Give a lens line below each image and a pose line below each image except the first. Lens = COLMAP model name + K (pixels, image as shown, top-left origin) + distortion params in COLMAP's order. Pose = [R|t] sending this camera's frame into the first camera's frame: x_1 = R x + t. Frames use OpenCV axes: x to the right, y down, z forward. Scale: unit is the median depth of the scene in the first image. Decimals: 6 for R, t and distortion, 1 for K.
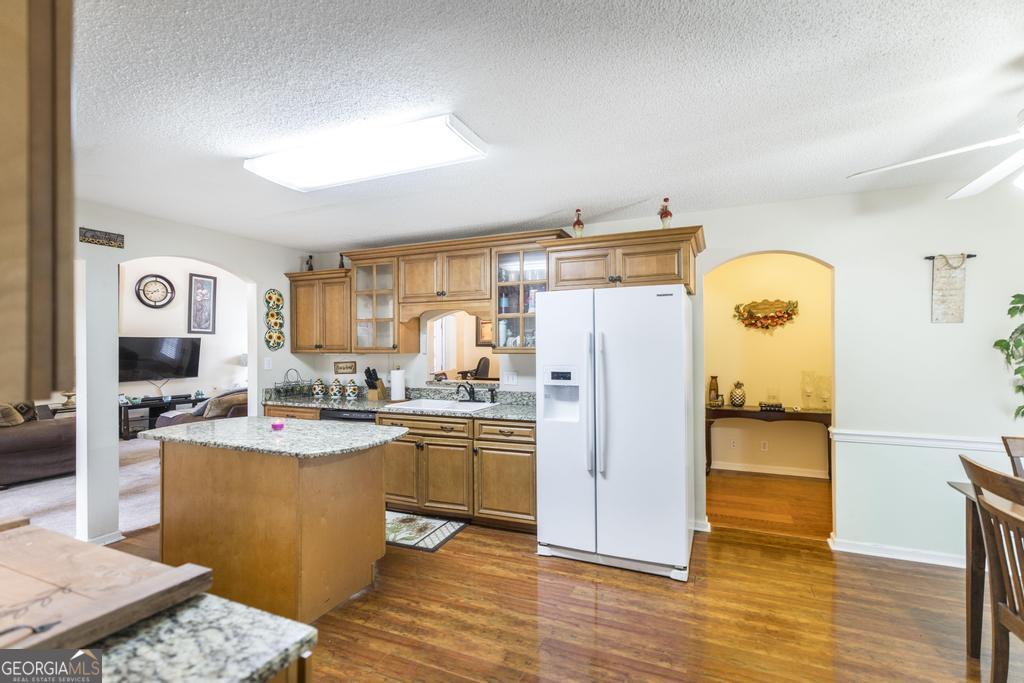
lens RADIAL K [[456.9, 0, 511.0], [0, 456.9, 346.6], [0, 0, 1]] dist [0.015118, -0.000031]
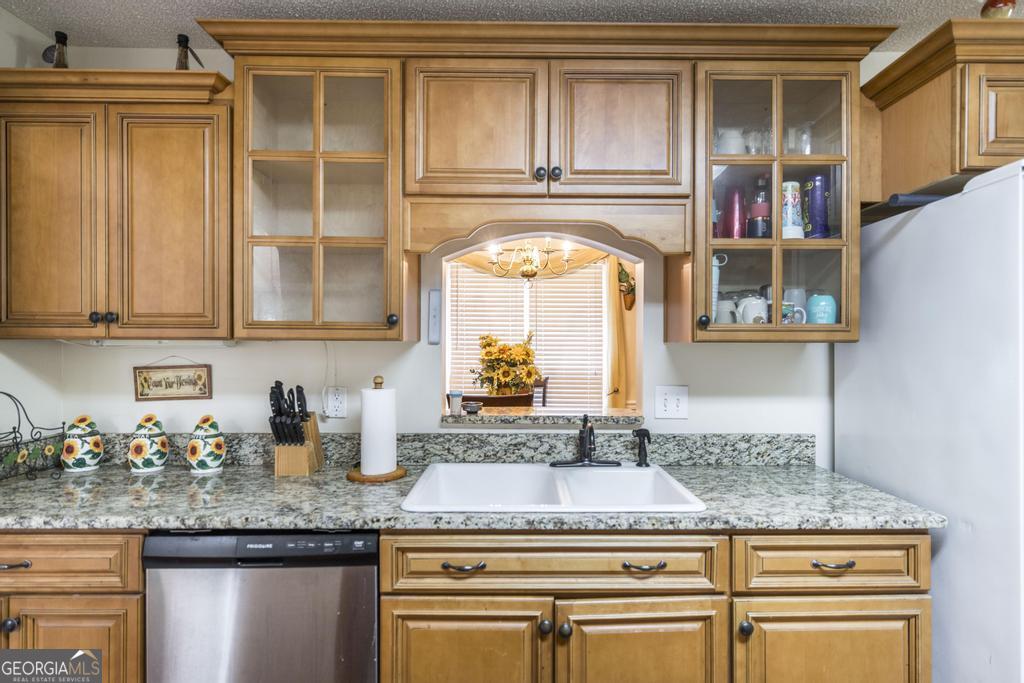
lens RADIAL K [[568.6, 0, 497.3], [0, 568.6, 342.1], [0, 0, 1]] dist [0.004377, -0.001557]
pose [[0.924683, 0.008464, 0.380645, -0.346589], [-0.007616, 0.999964, -0.003734, 0.017539], [-0.380662, 0.000553, 0.924714, 0.584102]]
